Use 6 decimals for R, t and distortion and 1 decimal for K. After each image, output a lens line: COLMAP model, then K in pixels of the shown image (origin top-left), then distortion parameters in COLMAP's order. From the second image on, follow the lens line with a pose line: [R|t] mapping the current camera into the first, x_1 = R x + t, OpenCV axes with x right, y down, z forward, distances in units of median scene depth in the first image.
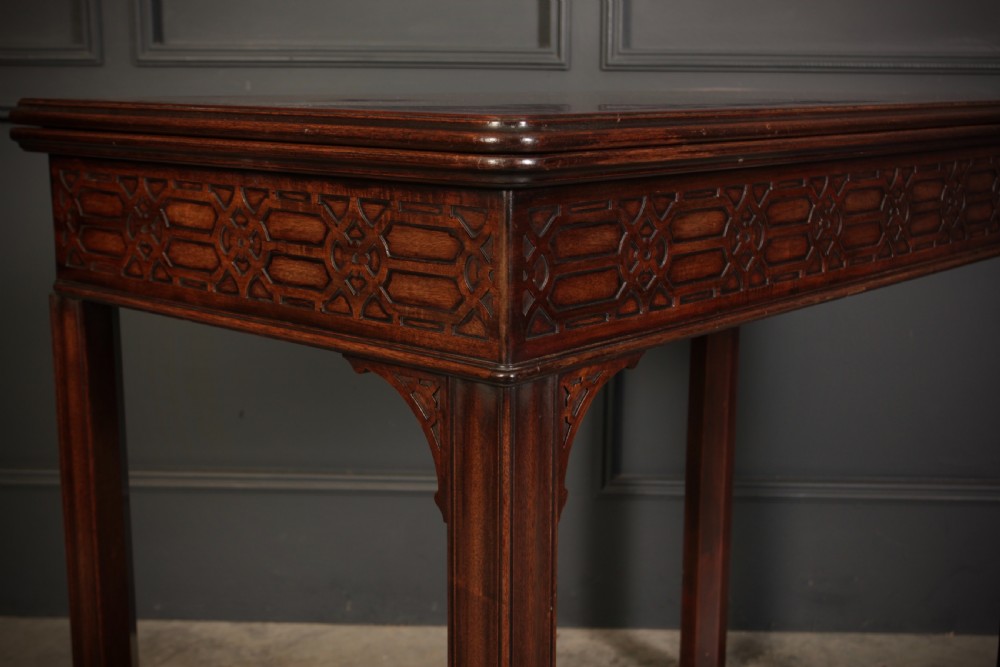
lens RADIAL K [[1296.0, 0, 513.5], [0, 1296.0, 326.9], [0, 0, 1]] dist [0.017967, 0.000000]
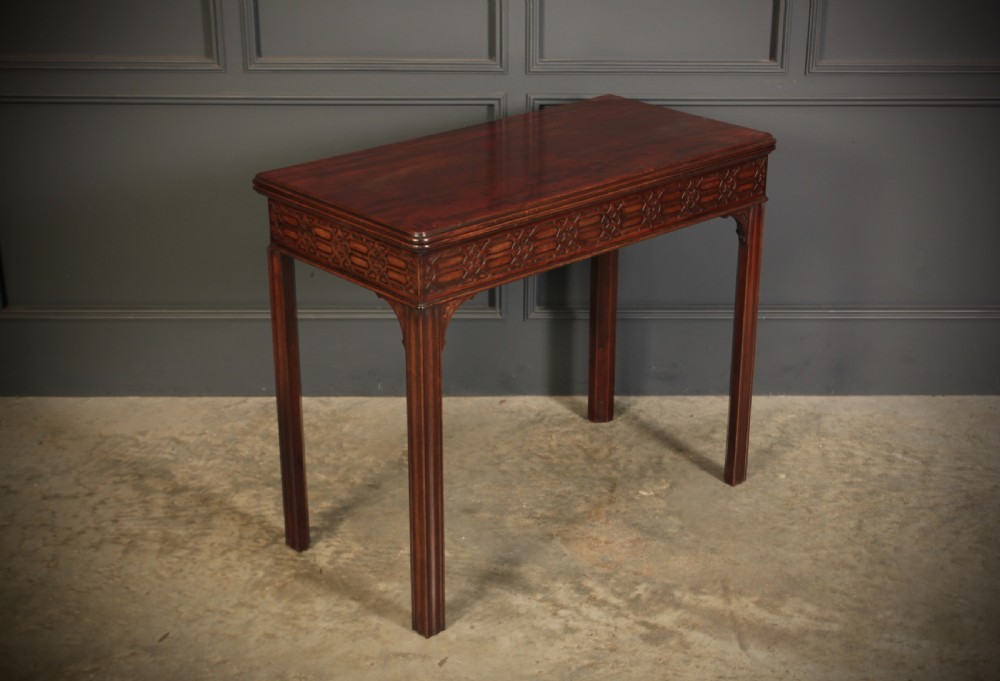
lens RADIAL K [[1569.2, 0, 516.3], [0, 1569.2, 344.0], [0, 0, 1]] dist [-0.004177, 0.000000]
pose [[0.993510, 0.042046, -0.105687, 0.553850], [-0.019793, 0.978900, 0.203381, -0.574007], [0.112008, -0.199969, 0.973379, -2.381885]]
